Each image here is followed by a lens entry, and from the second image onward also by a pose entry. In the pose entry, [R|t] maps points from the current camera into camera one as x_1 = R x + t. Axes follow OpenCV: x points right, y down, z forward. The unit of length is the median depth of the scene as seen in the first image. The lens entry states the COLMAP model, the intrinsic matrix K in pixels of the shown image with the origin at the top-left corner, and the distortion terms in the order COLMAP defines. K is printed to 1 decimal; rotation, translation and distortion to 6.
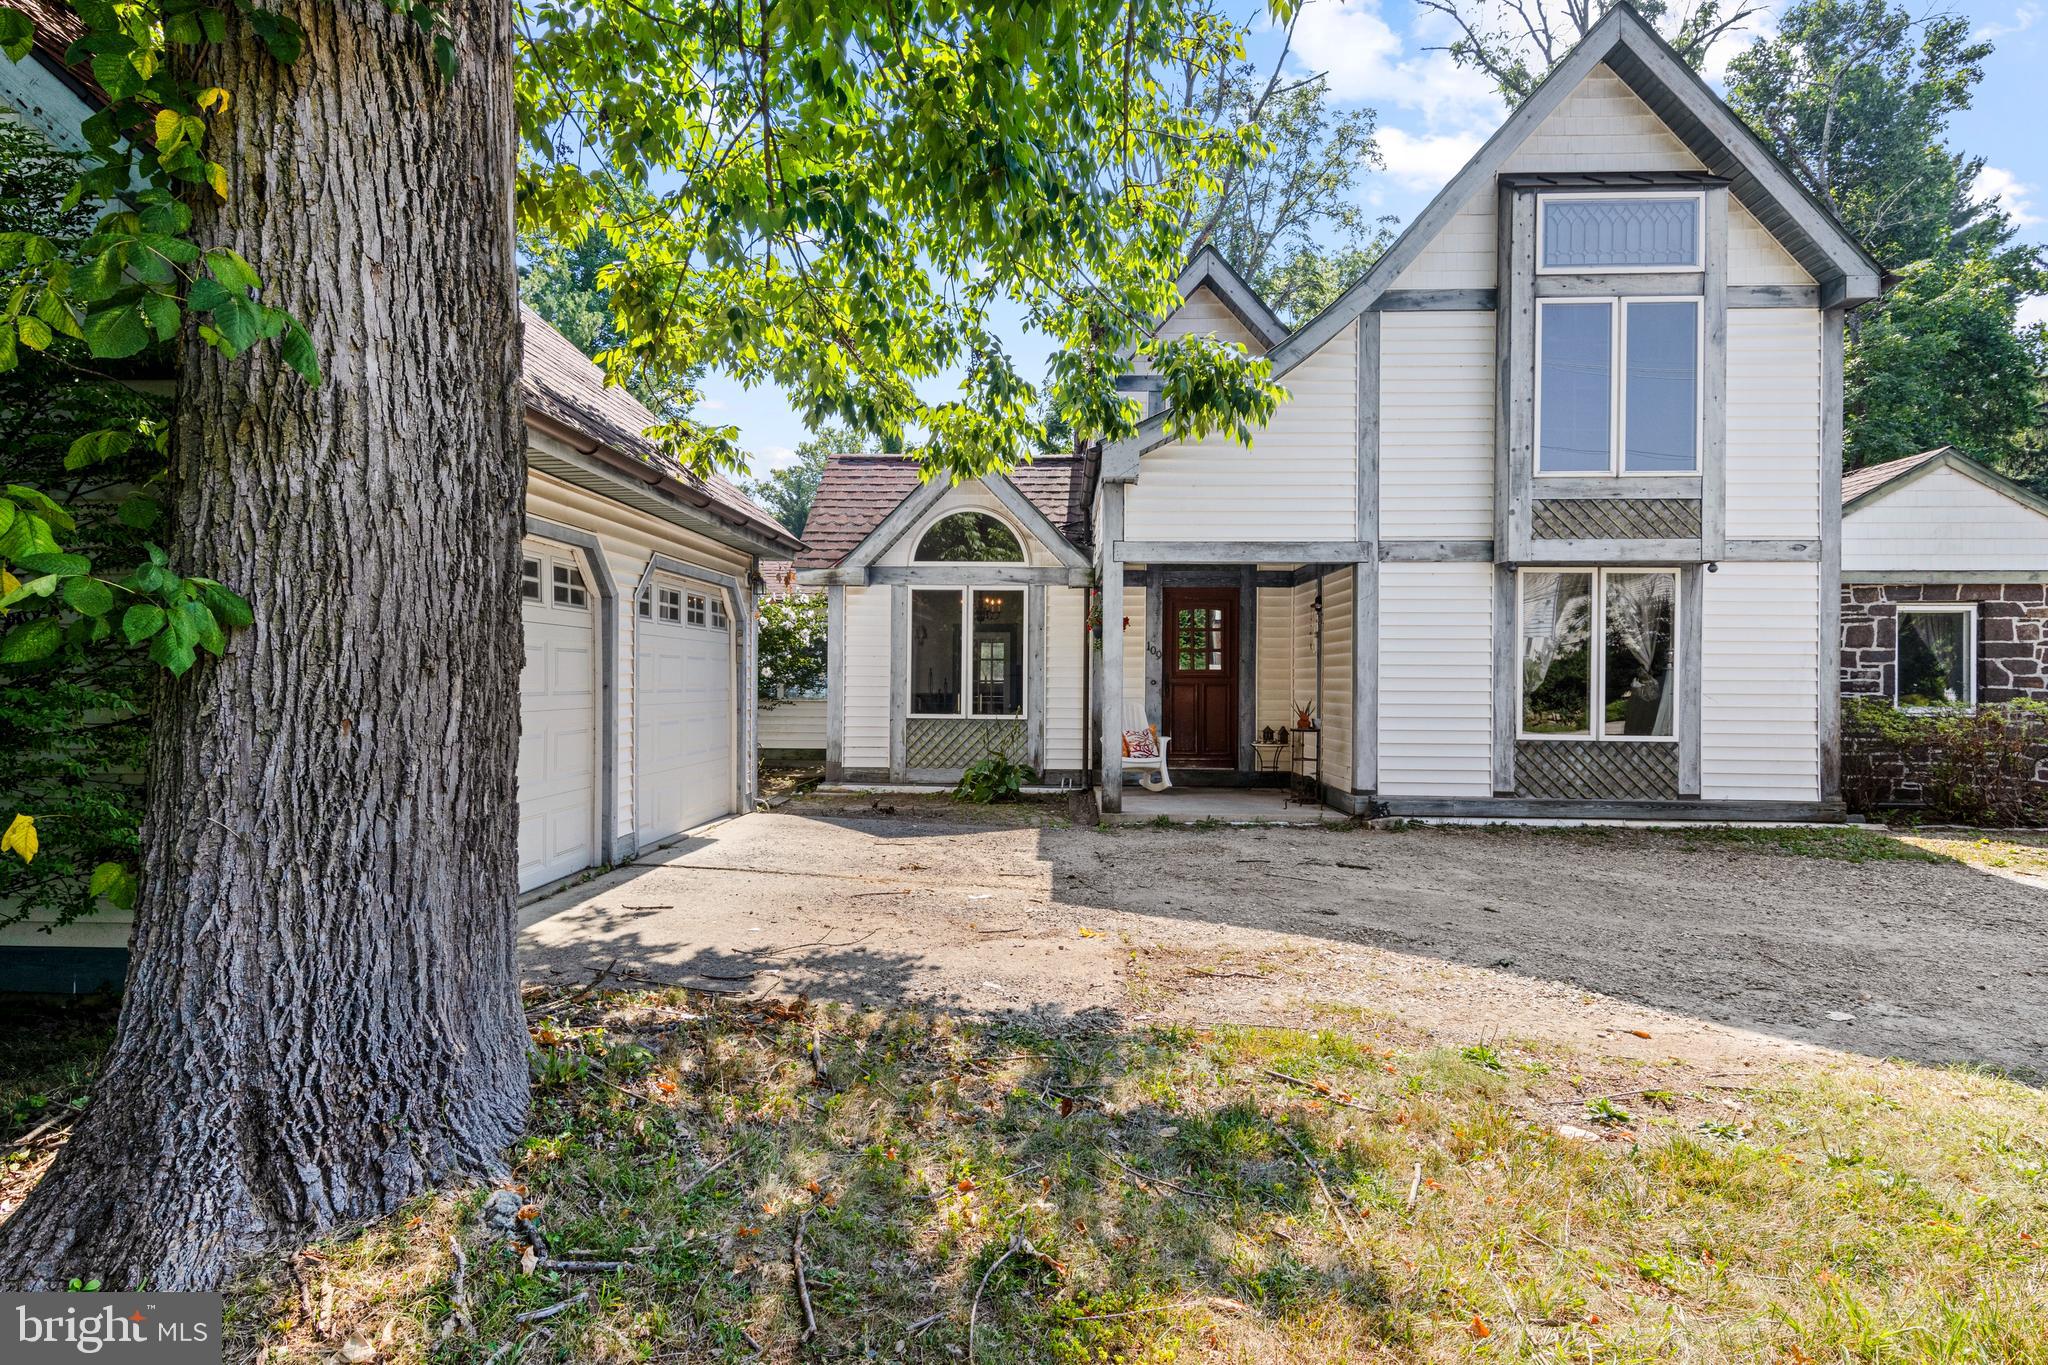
lens RADIAL K [[1047.6, 0, 1036.5], [0, 1047.6, 686.4], [0, 0, 1]] dist [0.015114, -0.004623]
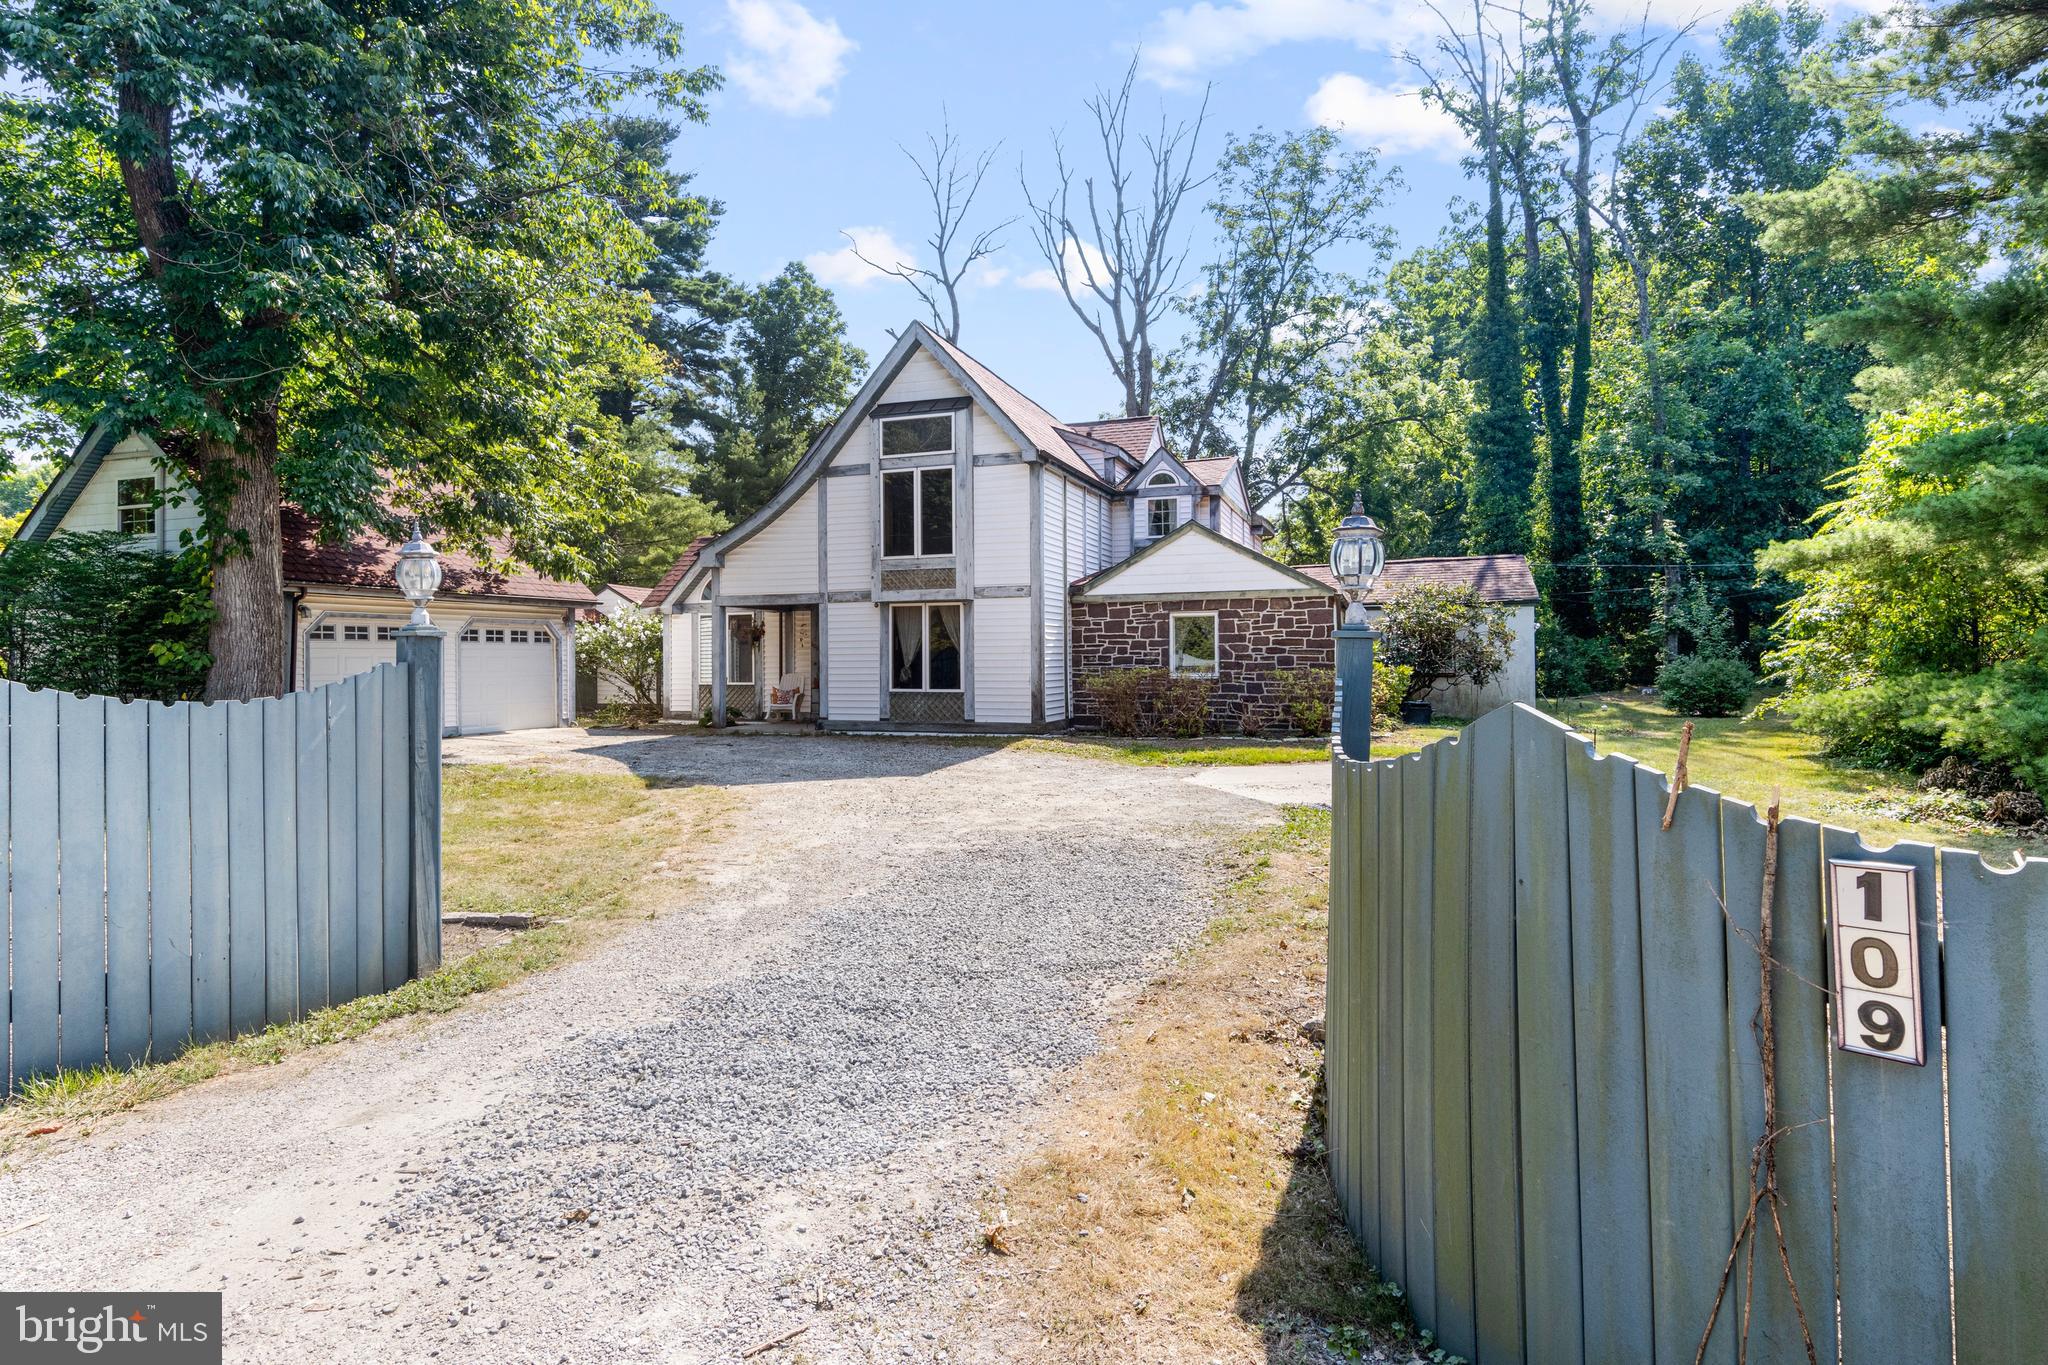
lens RADIAL K [[1047.6, 0, 1040.2], [0, 1047.6, 665.7], [0, 0, 1]] dist [0.015114, -0.004623]
pose [[0.956463, -0.012160, -0.291600, 1.179998], [0.013218, 0.999911, 0.001658, 0.002257], [0.291554, -0.005440, 0.956539, -0.718252]]
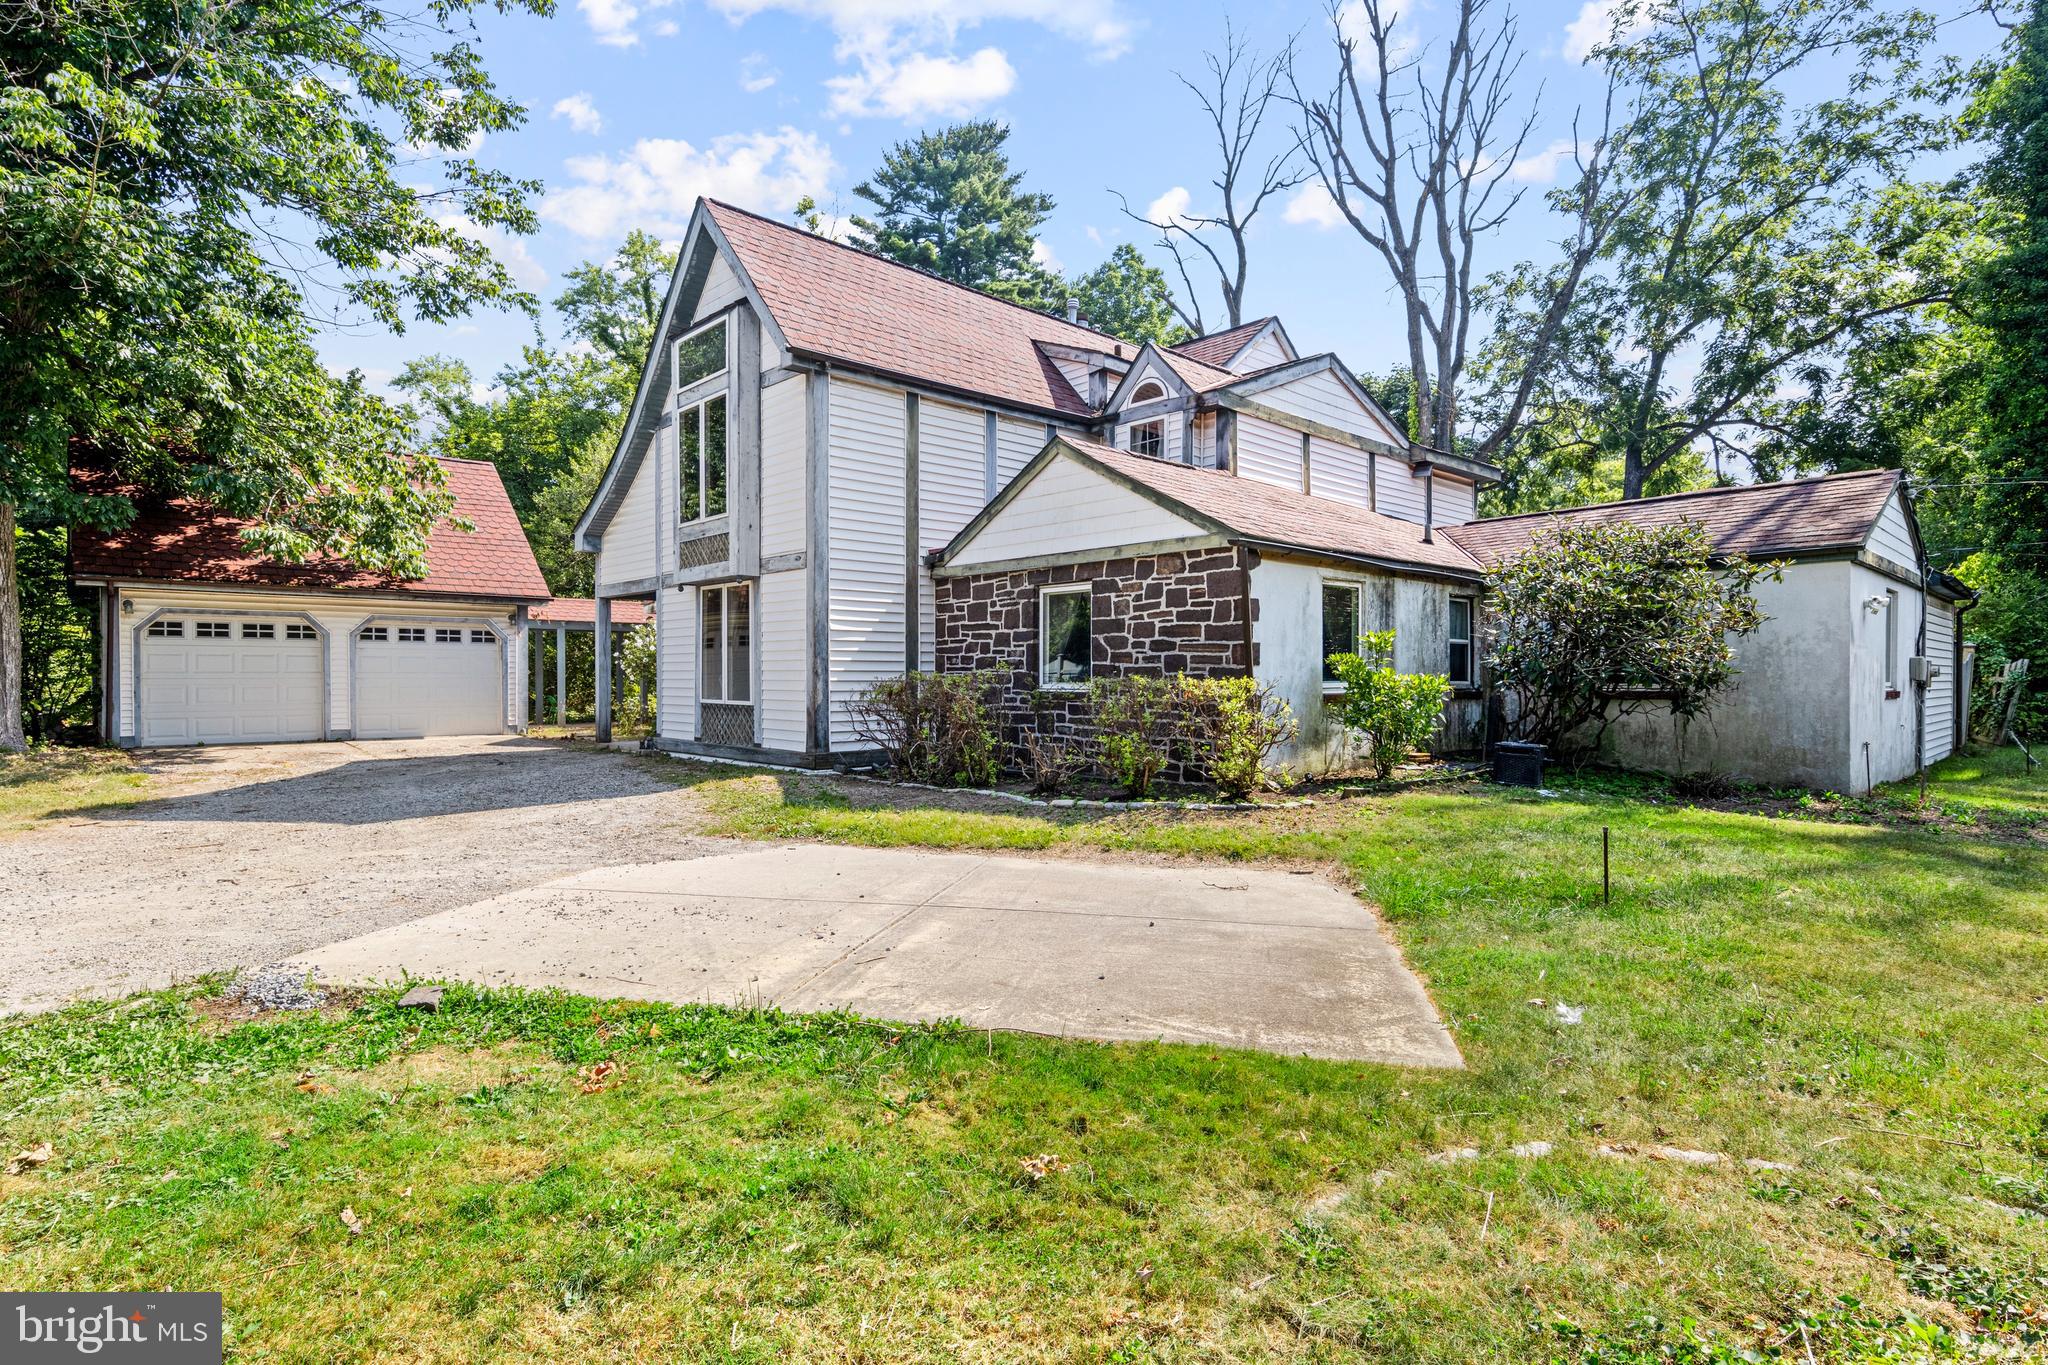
lens RADIAL K [[1047.6, 0, 1036.5], [0, 1047.6, 680.1], [0, 0, 1]] dist [0.015114, -0.004623]
pose [[0.709595, -0.002994, -0.704603, 1.672444], [0.000559, 0.999993, -0.003687, 0.022122], [0.704609, 0.002223, 0.709592, 0.256491]]
